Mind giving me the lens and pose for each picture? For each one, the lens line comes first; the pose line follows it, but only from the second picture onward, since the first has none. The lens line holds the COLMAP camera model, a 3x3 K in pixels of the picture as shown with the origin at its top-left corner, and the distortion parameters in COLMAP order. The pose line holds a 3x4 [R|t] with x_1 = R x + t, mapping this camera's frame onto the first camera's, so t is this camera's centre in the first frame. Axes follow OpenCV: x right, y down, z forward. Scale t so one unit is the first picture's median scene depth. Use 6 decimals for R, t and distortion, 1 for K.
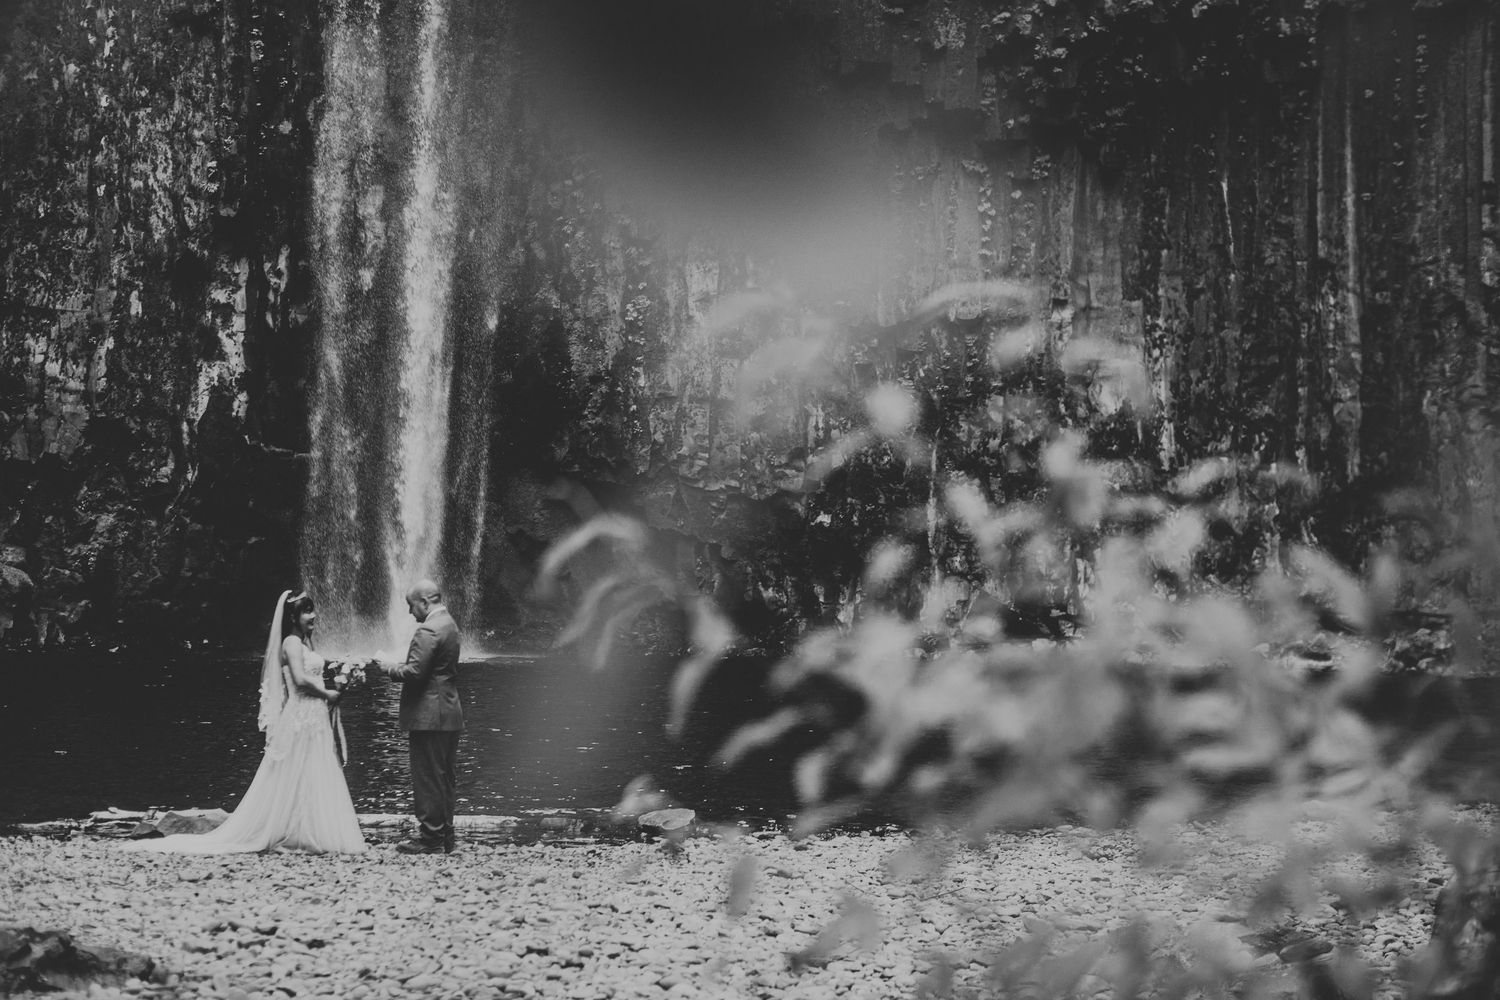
lens RADIAL K [[2364.4, 0, 765.0], [0, 2364.4, 490.8], [0, 0, 1]] dist [-0.112928, 0.000000]
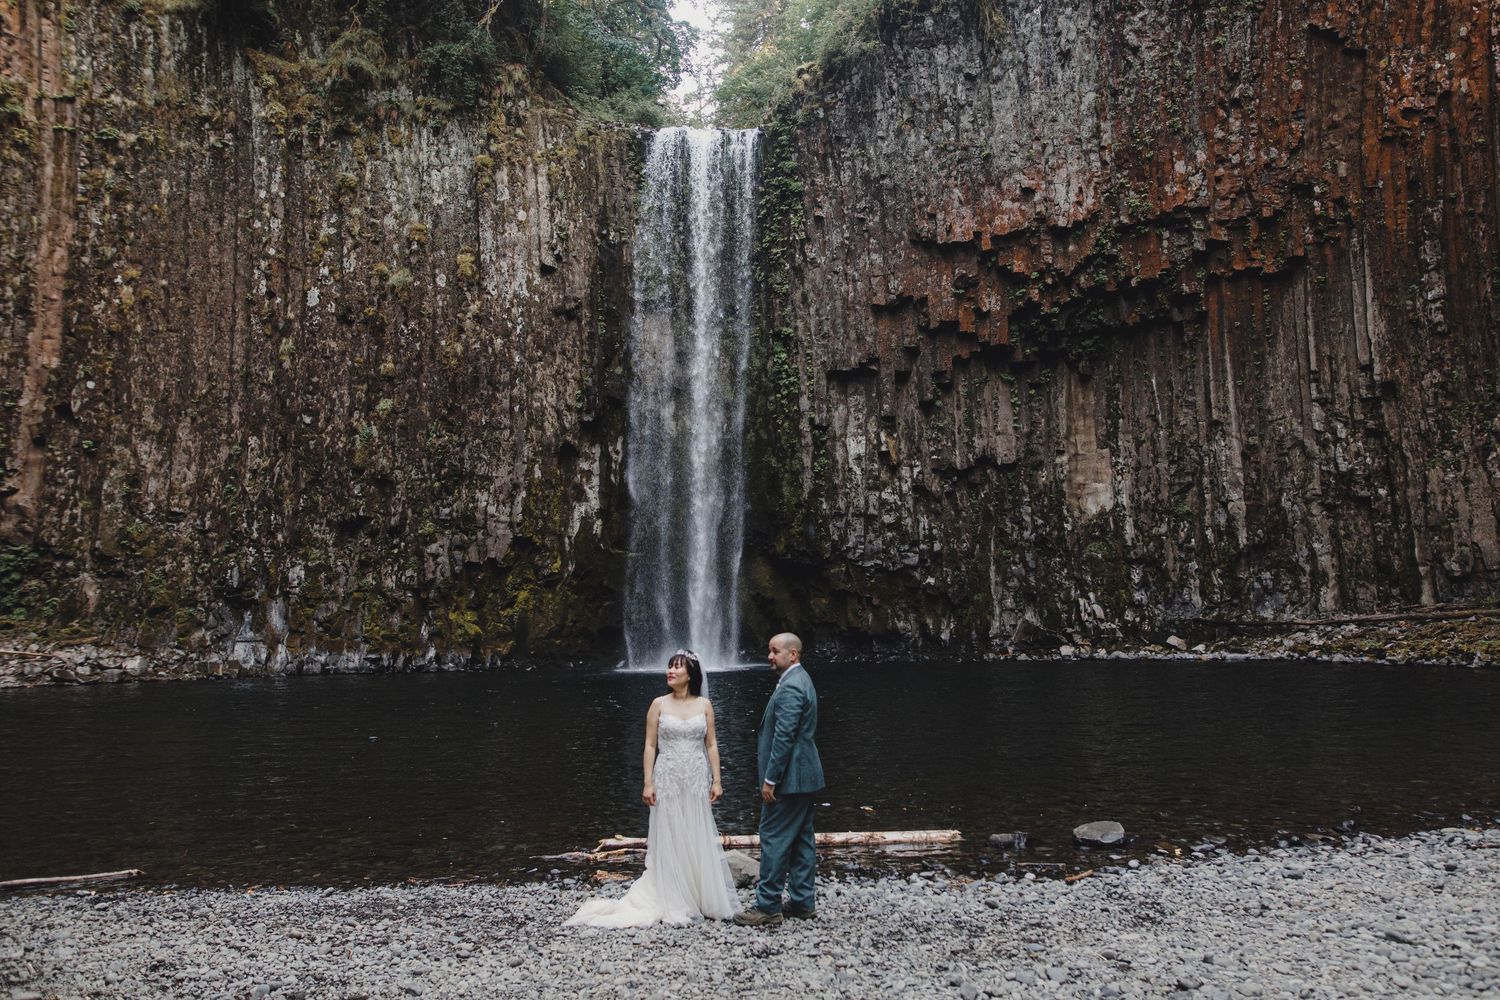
lens RADIAL K [[1177.9, 0, 764.4], [0, 1177.9, 465.3], [0, 0, 1]] dist [-0.056295, 0.051753]
pose [[0.998186, -0.038270, -0.046473, -0.055765], [0.033941, 0.995308, -0.090604, 0.001732], [0.049722, 0.088862, 0.994802, 0.124298]]
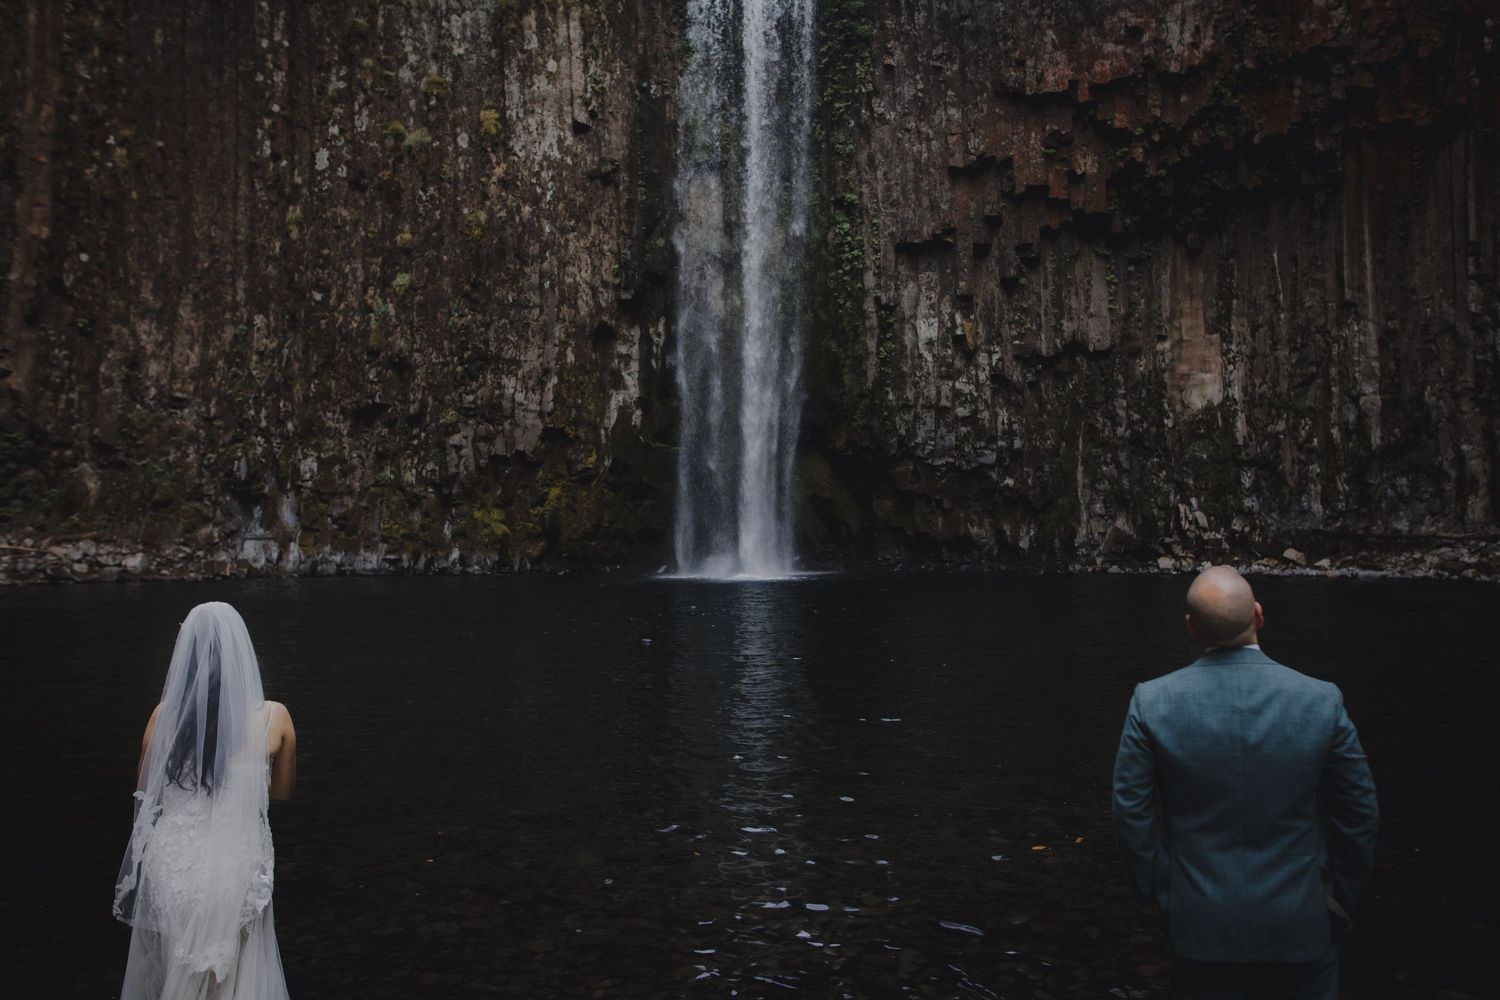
lens RADIAL K [[1177.9, 0, 746.3], [0, 1177.9, 461.7], [0, 0, 1]] dist [-0.056295, 0.051753]
pose [[0.993867, -0.022755, -0.108219, -0.064834], [0.021510, 0.999689, -0.012657, 0.004979], [0.108473, 0.010252, 0.994046, 0.219305]]
